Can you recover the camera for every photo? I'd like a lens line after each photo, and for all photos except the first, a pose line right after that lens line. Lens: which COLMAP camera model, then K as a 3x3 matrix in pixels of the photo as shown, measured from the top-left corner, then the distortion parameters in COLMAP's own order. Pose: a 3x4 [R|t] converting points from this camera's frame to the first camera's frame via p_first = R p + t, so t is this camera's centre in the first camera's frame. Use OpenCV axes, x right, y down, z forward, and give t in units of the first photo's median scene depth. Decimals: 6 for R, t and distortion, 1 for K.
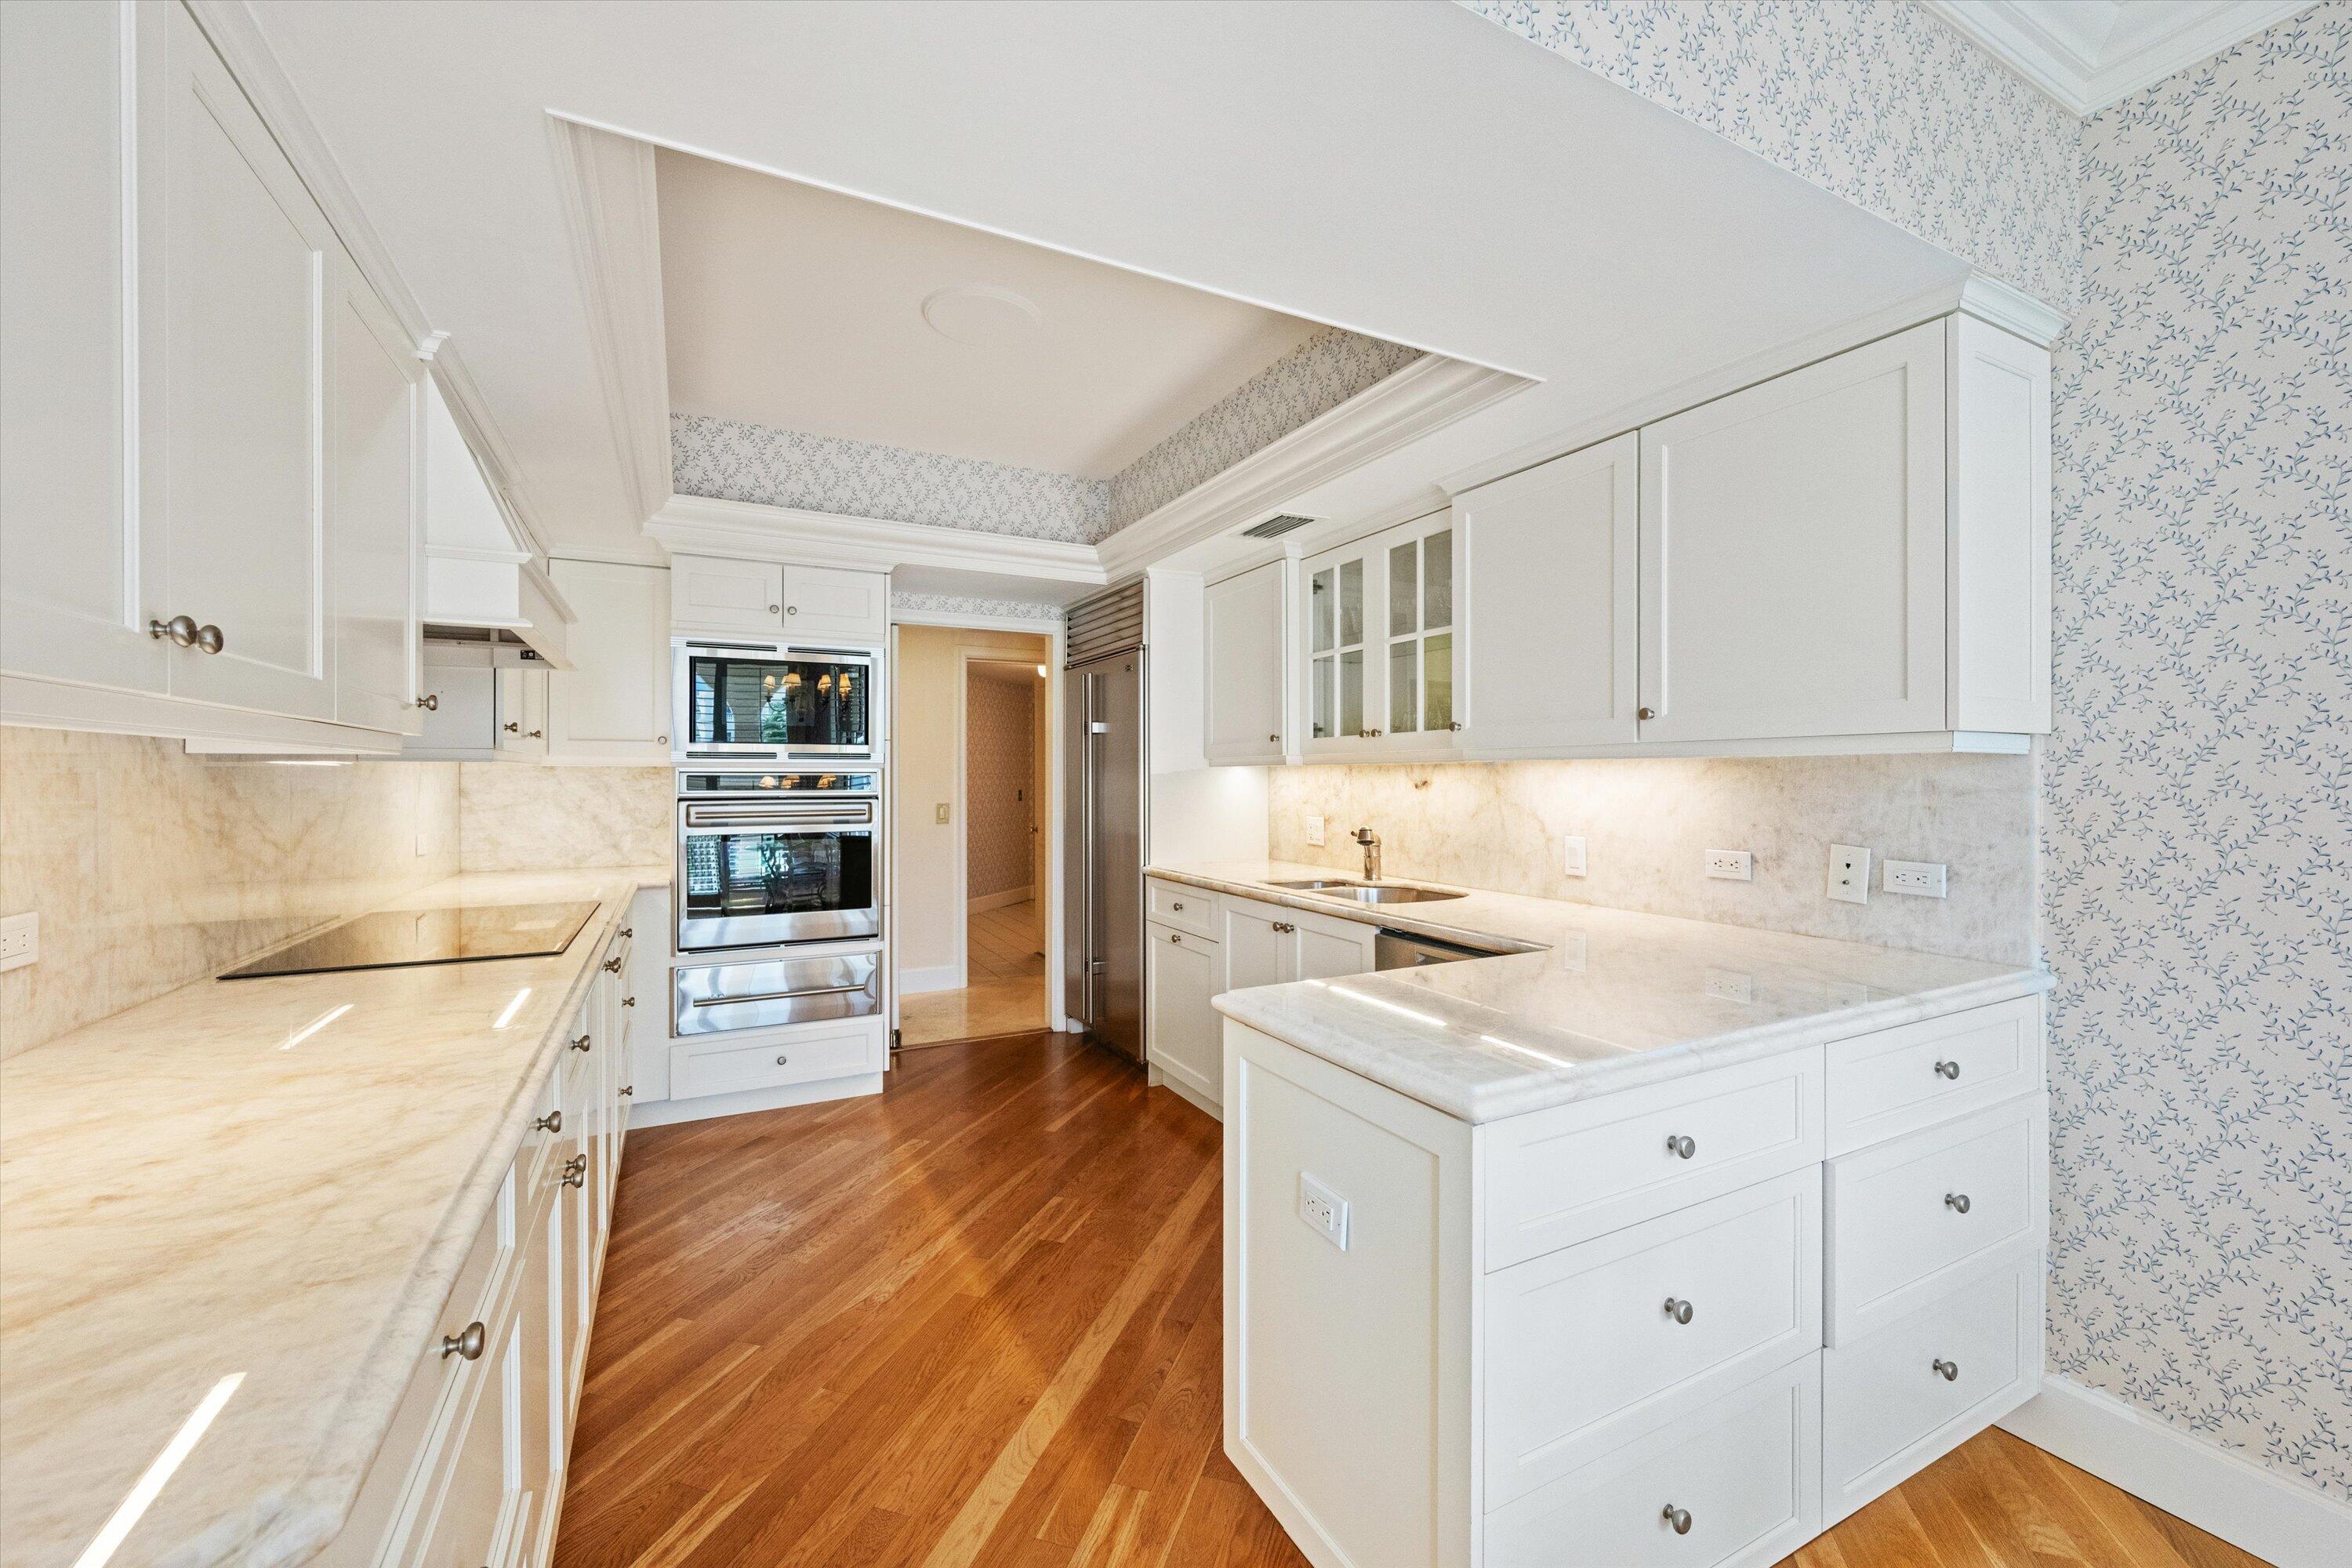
lens RADIAL K [[965.9, 0, 1183.3], [0, 965.9, 776.5], [0, 0, 1]] dist [-0.000199, -0.000033]
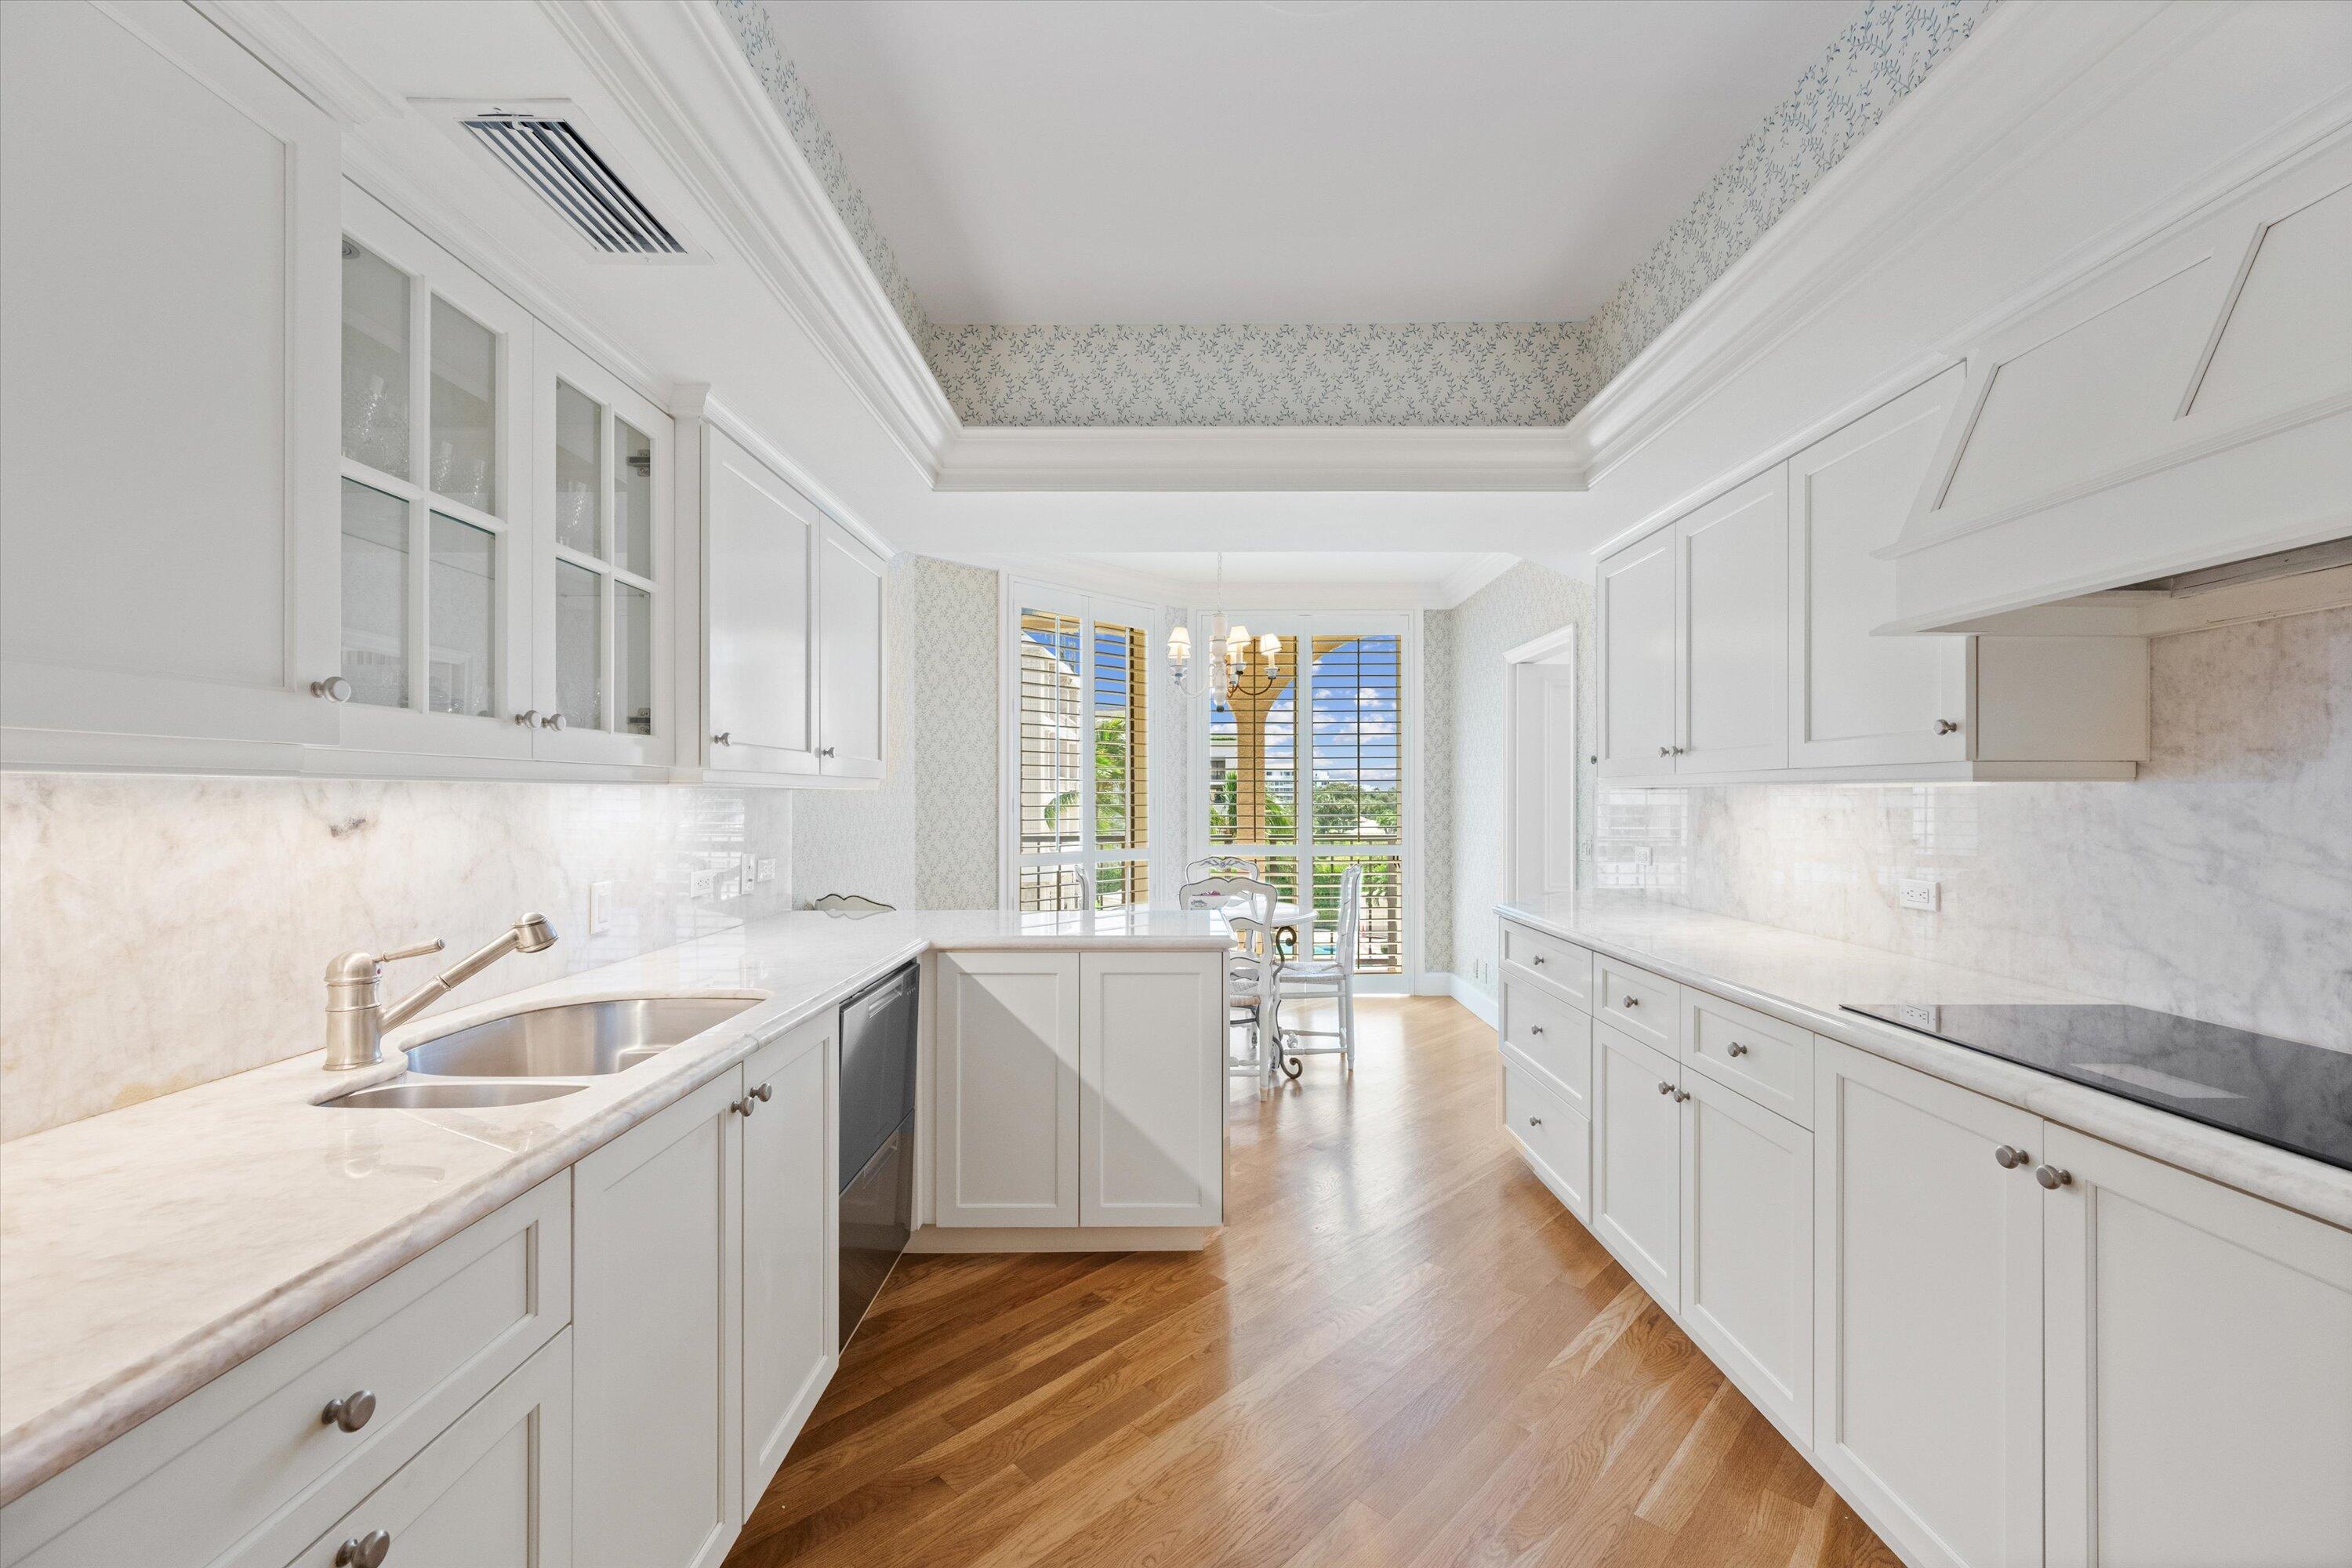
lens RADIAL K [[965.9, 0, 1180.0], [0, 965.9, 790.6], [0, 0, 1]] dist [-0.000199, -0.000033]
pose [[-0.891315, 0.002737, 0.453377, -0.342723], [0.001794, 0.999995, -0.002510, -0.007690], [-0.453382, -0.001424, -0.891315, 1.384545]]
